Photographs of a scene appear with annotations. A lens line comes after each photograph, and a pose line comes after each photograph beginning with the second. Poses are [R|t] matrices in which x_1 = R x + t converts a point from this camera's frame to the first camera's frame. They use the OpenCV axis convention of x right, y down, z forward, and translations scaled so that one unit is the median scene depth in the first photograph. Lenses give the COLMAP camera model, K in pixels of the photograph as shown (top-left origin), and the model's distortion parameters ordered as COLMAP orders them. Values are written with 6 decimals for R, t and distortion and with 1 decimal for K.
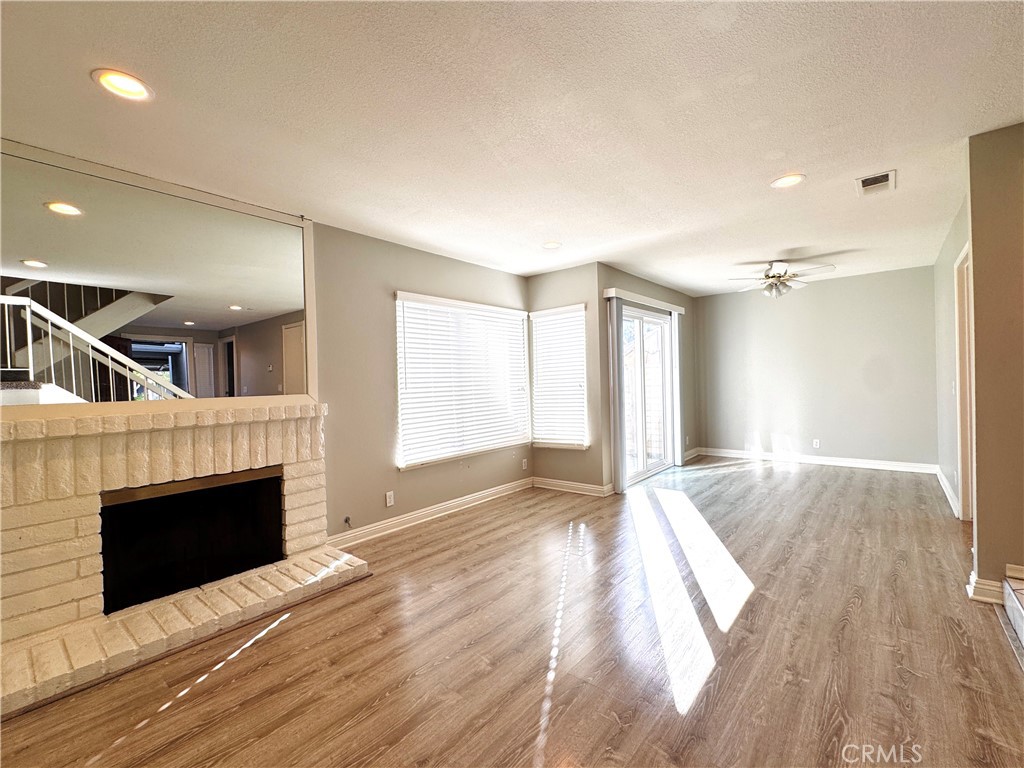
lens RADIAL K [[450.0, 0, 512.0], [0, 450.0, 381.2], [0, 0, 1]] dist [-0.003891, -0.000102]
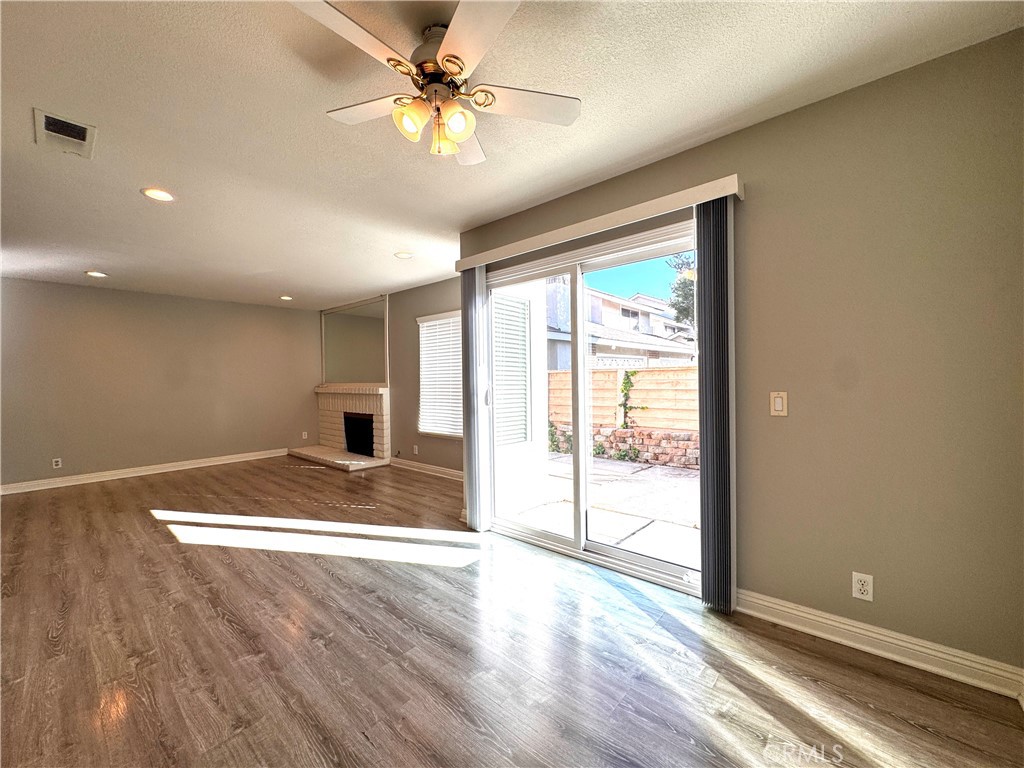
lens RADIAL K [[410.0, 0, 512.4], [0, 410.0, 383.0], [0, 0, 1]] dist [-0.004872, 0.000551]
pose [[-0.022922, 0.041757, -0.998865, 1.374825], [0.017008, 0.998999, 0.041372, -0.037177], [0.999593, -0.016040, -0.023609, 1.622480]]
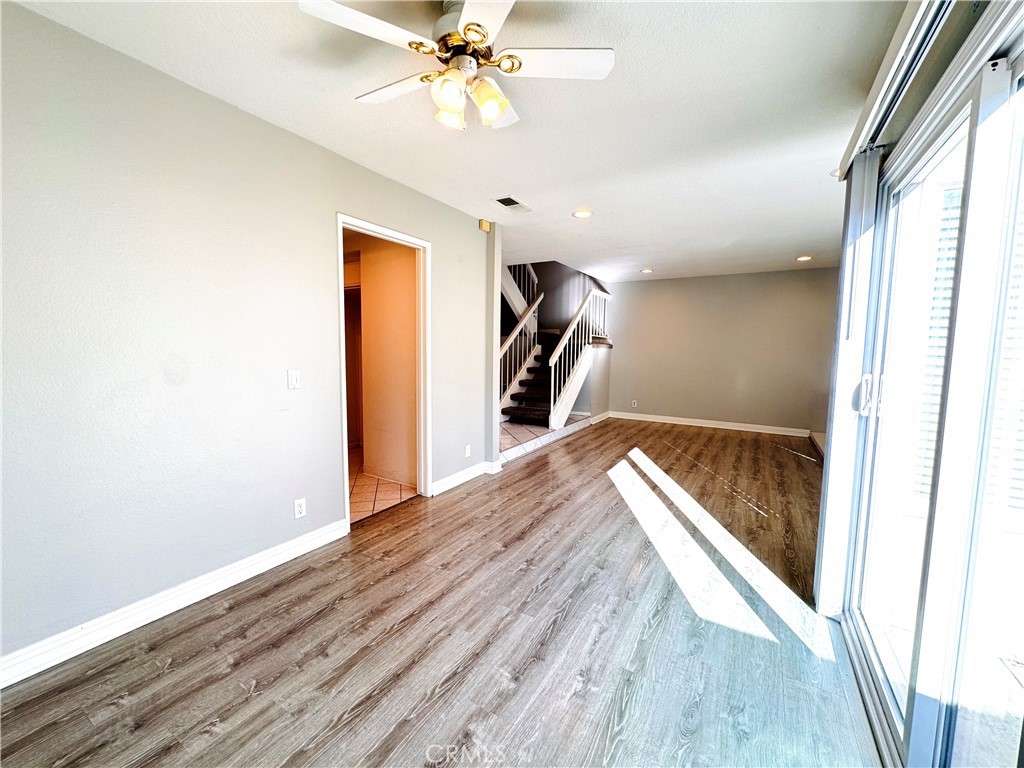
lens RADIAL K [[410.0, 0, 512.4], [0, 410.0, 383.0], [0, 0, 1]] dist [-0.004872, 0.000551]
pose [[-0.987971, 0.026766, -0.152306, 0.923390], [0.012889, 0.995732, 0.091384, -0.037087], [0.154102, 0.088322, -0.984100, 2.019429]]
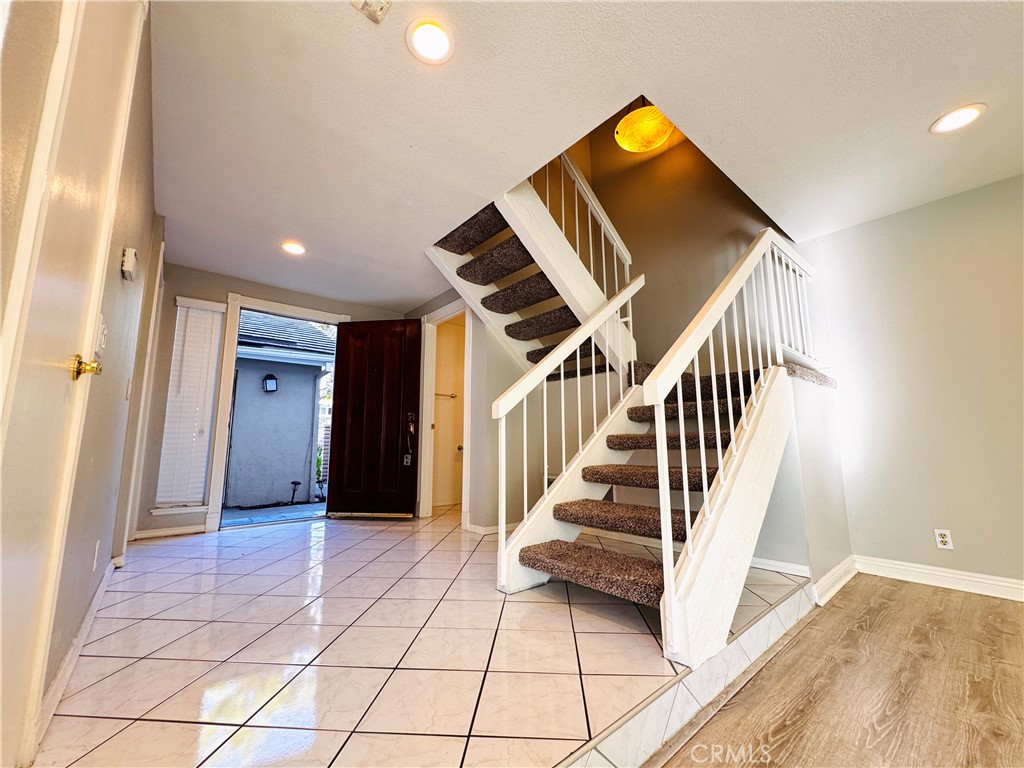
lens RADIAL K [[410.0, 0, 512.4], [0, 410.0, 383.0], [0, 0, 1]] dist [-0.004872, 0.000551]
pose [[-0.984967, 0.056888, 0.163105, 0.577320], [0.032163, 0.988101, -0.150404, 0.090976], [-0.169721, -0.142897, -0.975077, 0.831129]]
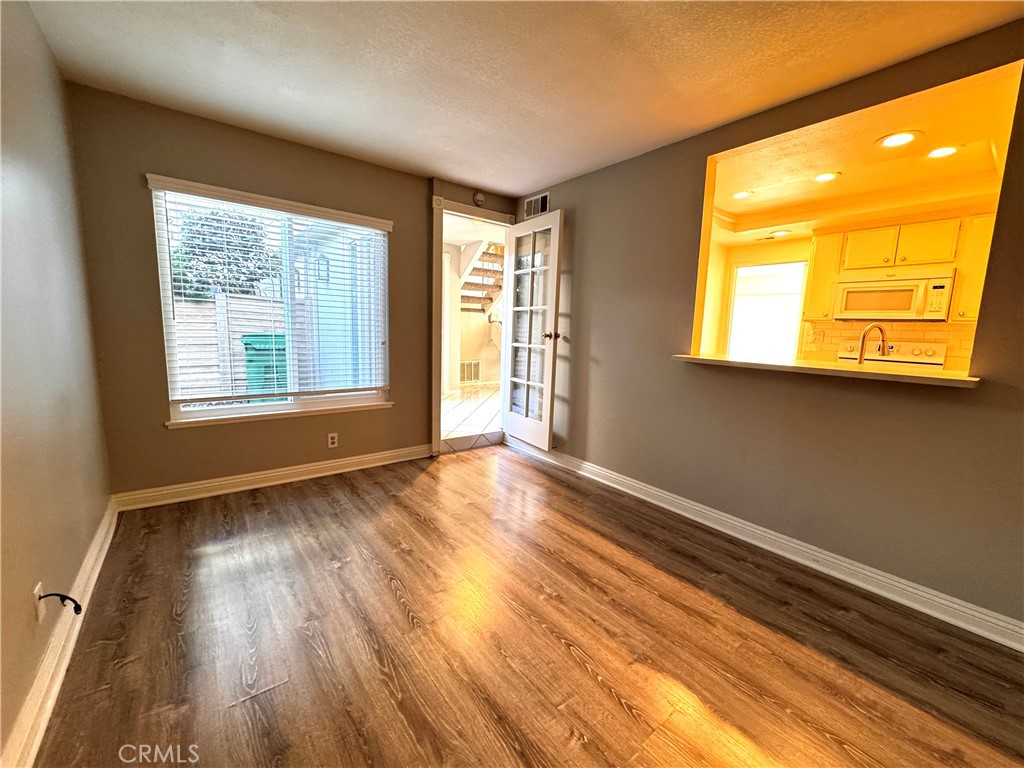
lens RADIAL K [[410.0, 0, 512.4], [0, 410.0, 383.0], [0, 0, 1]] dist [-0.004872, 0.000551]
pose [[-0.213980, 0.151202, -0.965065, 0.807418], [-0.028436, 0.986565, 0.160876, -0.034551], [0.976424, 0.061867, -0.206805, 0.545073]]
